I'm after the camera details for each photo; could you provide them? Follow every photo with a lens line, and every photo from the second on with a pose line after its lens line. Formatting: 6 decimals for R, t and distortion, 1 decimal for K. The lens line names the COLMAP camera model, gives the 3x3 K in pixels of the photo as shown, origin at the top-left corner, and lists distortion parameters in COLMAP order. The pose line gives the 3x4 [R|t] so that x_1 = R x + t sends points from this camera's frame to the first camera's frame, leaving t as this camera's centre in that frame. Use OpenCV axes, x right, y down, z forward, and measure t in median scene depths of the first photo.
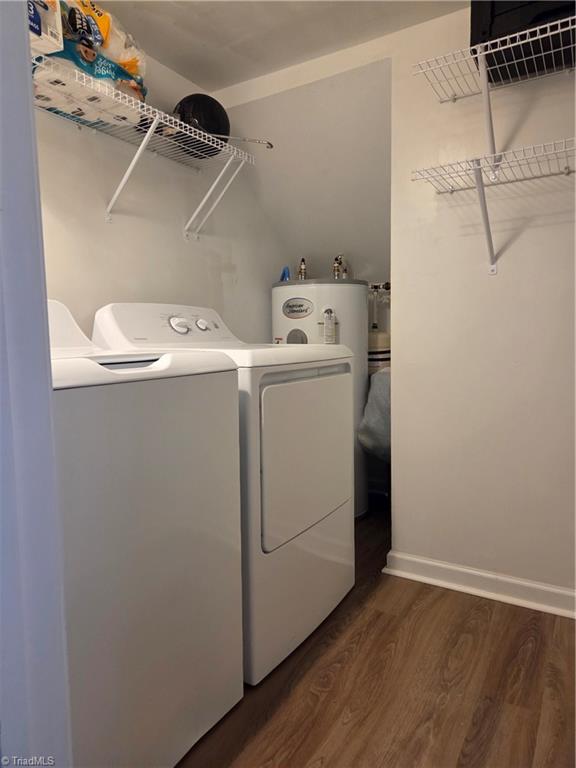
lens RADIAL K [[515.0, 0, 290.5], [0, 515.0, 380.9], [0, 0, 1]] dist [0.068093, -0.052186]
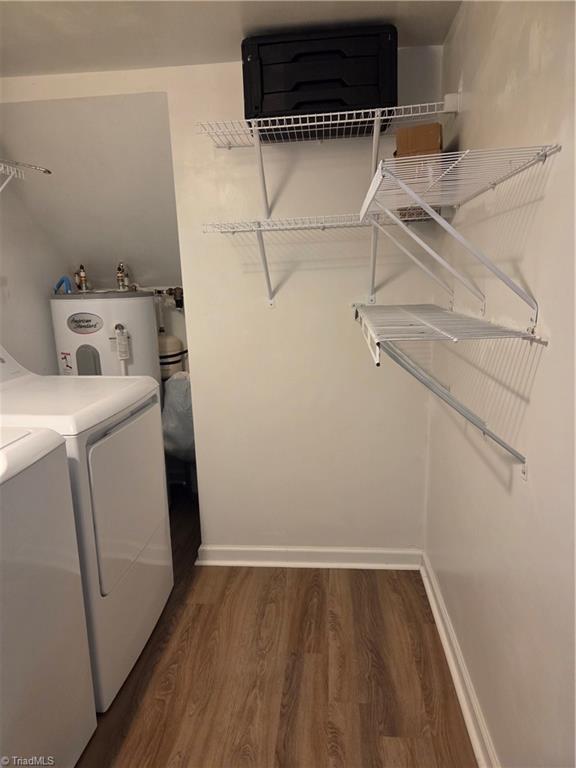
lens RADIAL K [[513.2, 0, 288.0], [0, 513.2, 384.0], [0, 0, 1]] dist [0.068119, -0.046824]
pose [[0.899411, -0.098041, 0.425967, -0.107497], [0.050163, 0.991234, 0.122228, -0.194938], [-0.434216, -0.088566, 0.896444, -0.093772]]
